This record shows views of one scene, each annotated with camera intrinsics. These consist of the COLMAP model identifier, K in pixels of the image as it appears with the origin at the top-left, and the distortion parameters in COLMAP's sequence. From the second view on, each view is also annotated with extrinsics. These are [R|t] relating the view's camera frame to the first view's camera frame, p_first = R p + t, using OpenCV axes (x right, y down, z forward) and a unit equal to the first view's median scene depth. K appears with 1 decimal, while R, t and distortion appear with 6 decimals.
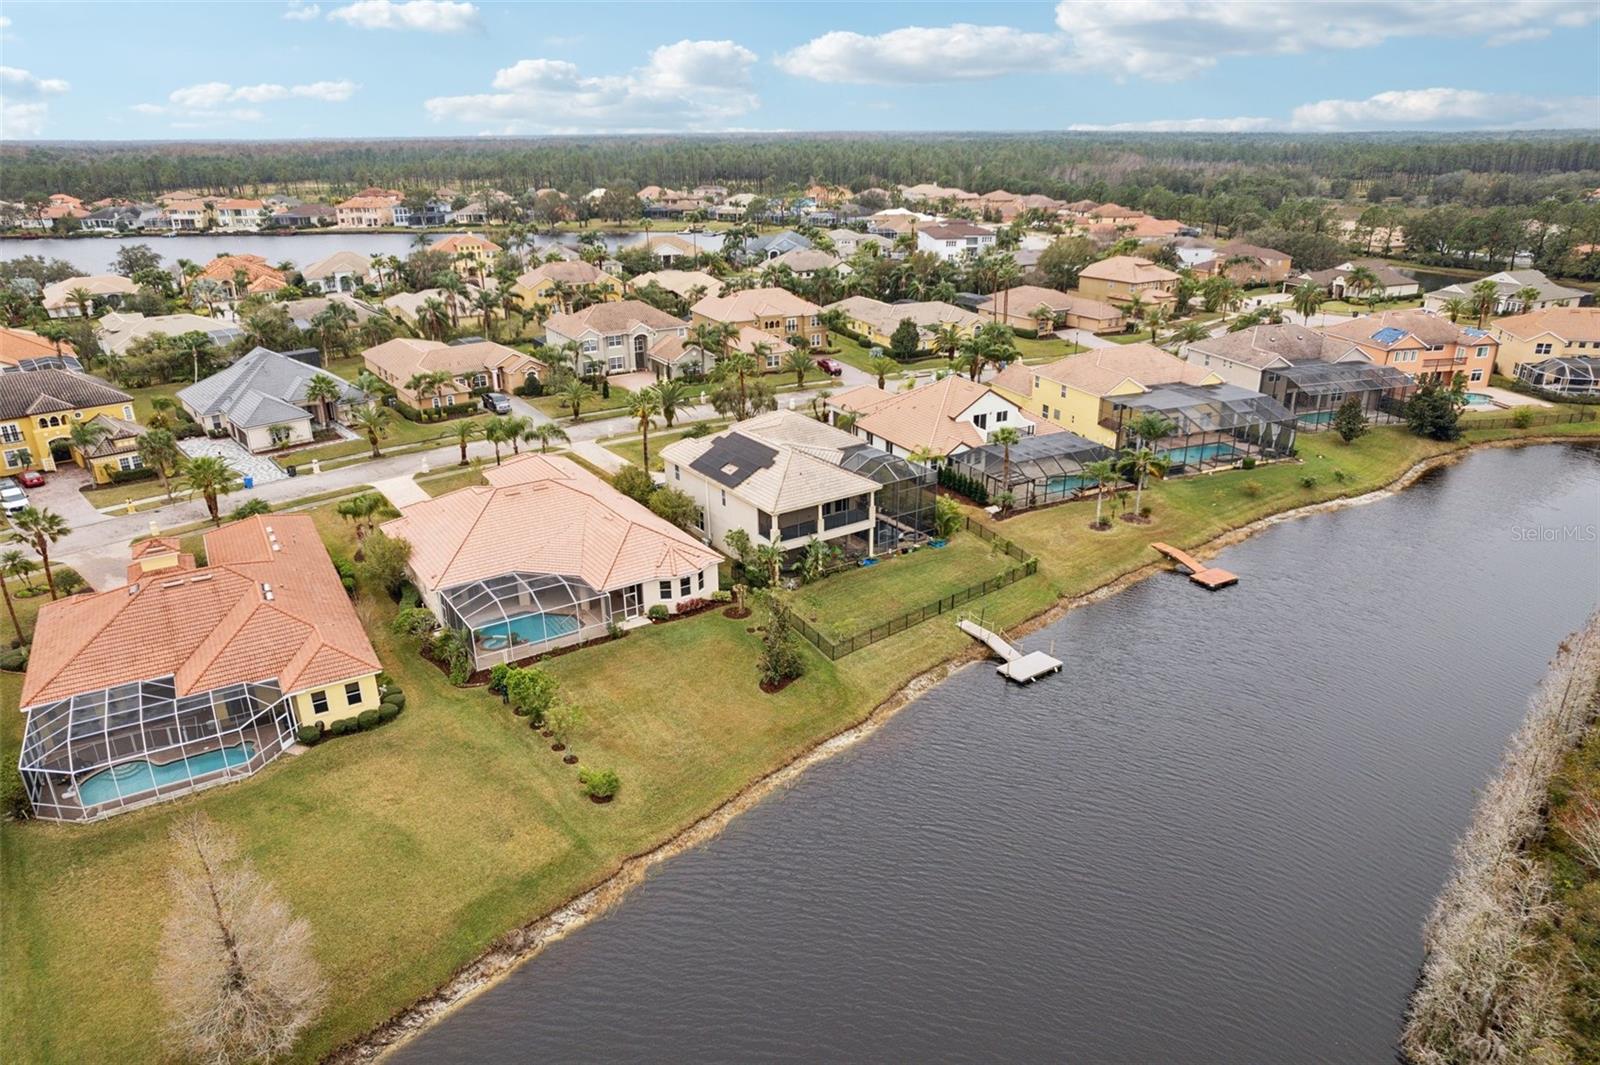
lens RADIAL K [[1029.4, 0, 813.2], [0, 1029.4, 535.1], [0, 0, 1]] dist [-0.049772, 0.026343]
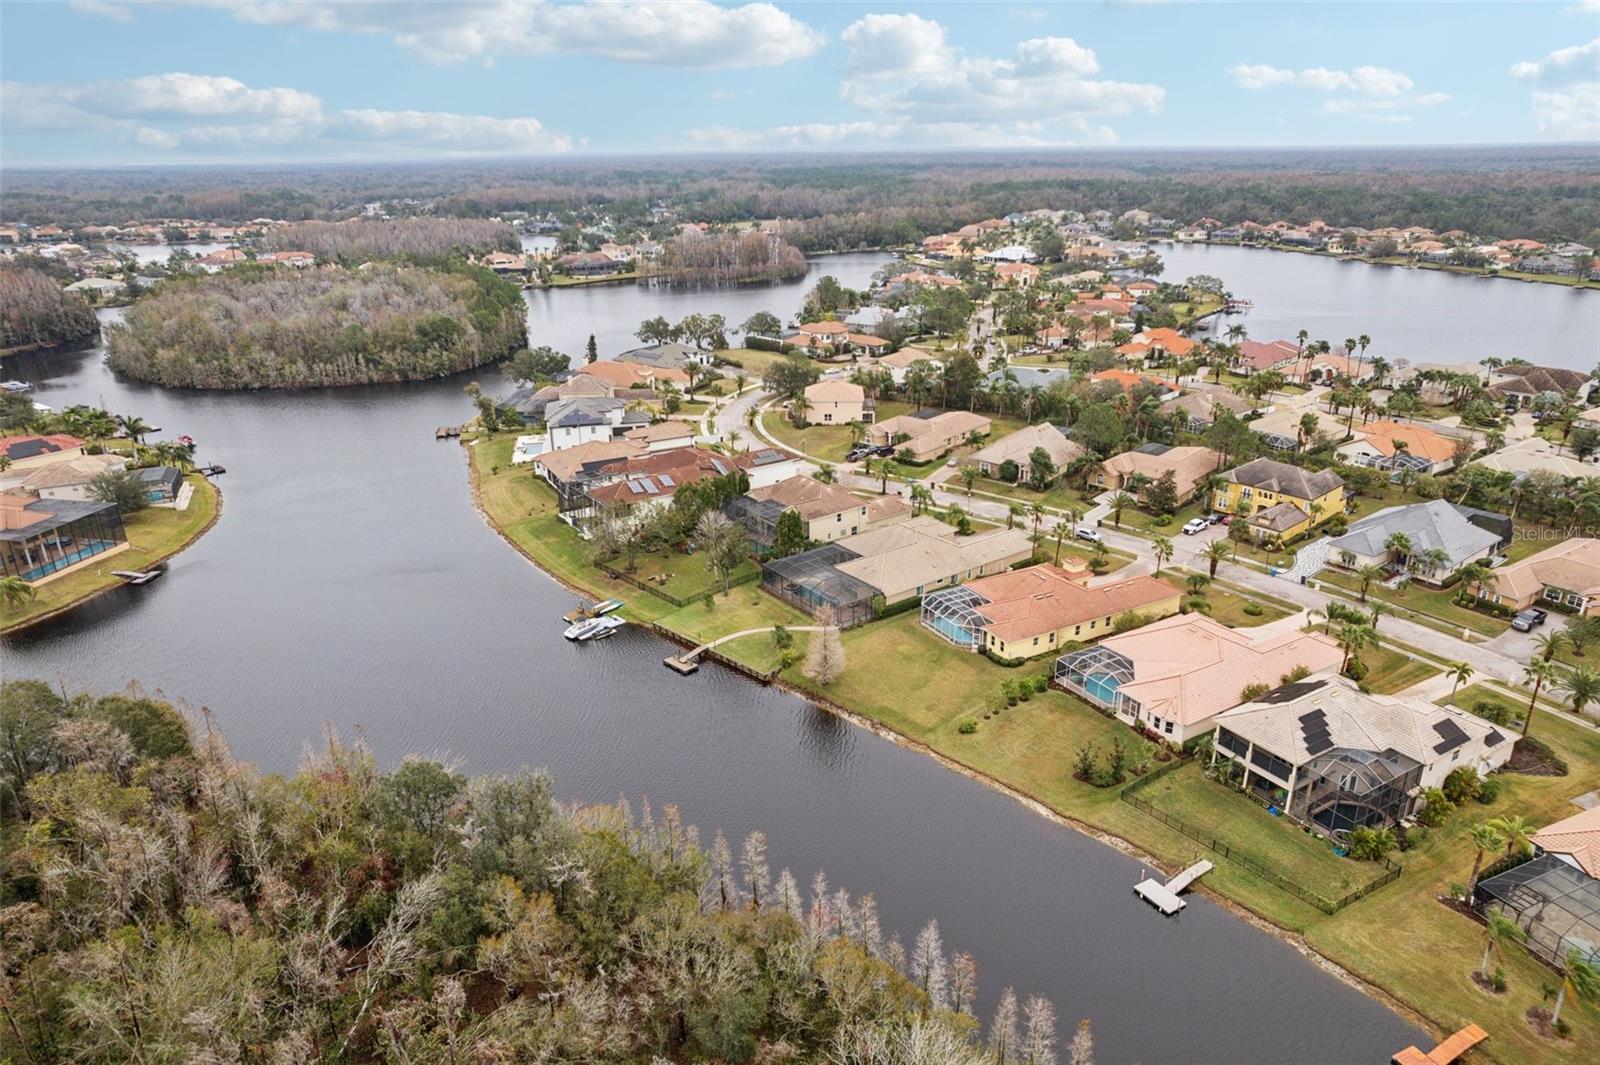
lens RADIAL K [[1046.2, 0, 807.4], [0, 1046.2, 532.3], [0, 0, 1]] dist [-0.067672, 0.052219]
pose [[-0.071050, 0.356946, -0.931419, 1.241452], [-0.354637, 0.863729, 0.358057, -0.558999], [0.932300, 0.355756, 0.065219, 0.307958]]
